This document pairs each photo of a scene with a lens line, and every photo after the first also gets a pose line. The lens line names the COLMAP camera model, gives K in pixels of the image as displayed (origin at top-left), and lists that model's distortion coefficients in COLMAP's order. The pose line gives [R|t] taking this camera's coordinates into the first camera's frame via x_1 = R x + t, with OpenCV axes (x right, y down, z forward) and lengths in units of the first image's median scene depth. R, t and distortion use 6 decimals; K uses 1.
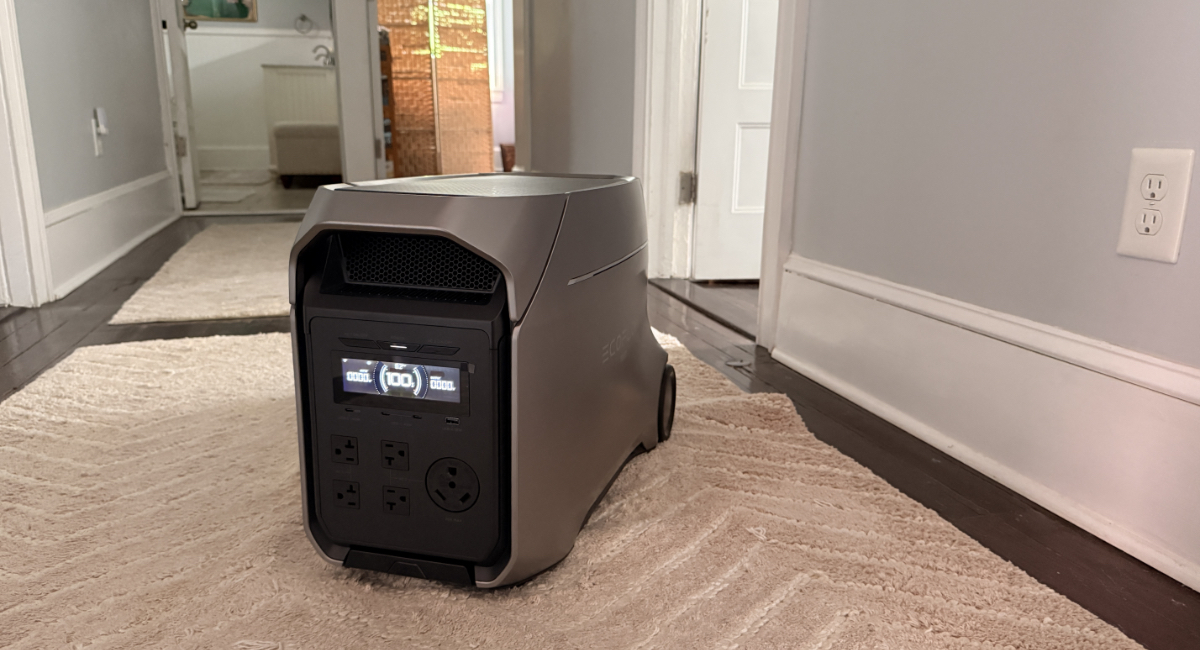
lens RADIAL K [[936.9, 0, 600.0], [0, 936.9, 325.0], [0, 0, 1]] dist [0.000168, 0.000160]
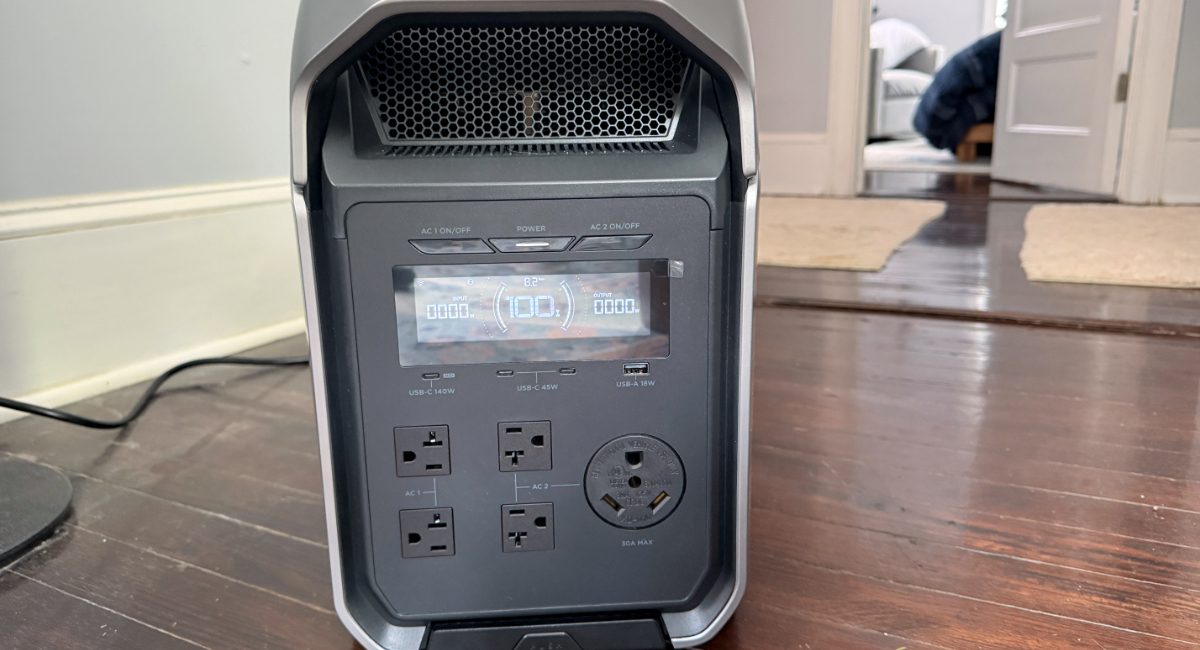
lens RADIAL K [[936.9, 0, 600.0], [0, 936.9, 325.0], [0, 0, 1]] dist [0.000168, 0.000160]
pose [[0.943742, -0.107475, 0.312729, -0.347380], [0.102677, 0.994206, 0.031821, 0.056085], [-0.314337, 0.002079, 0.949309, 0.469115]]
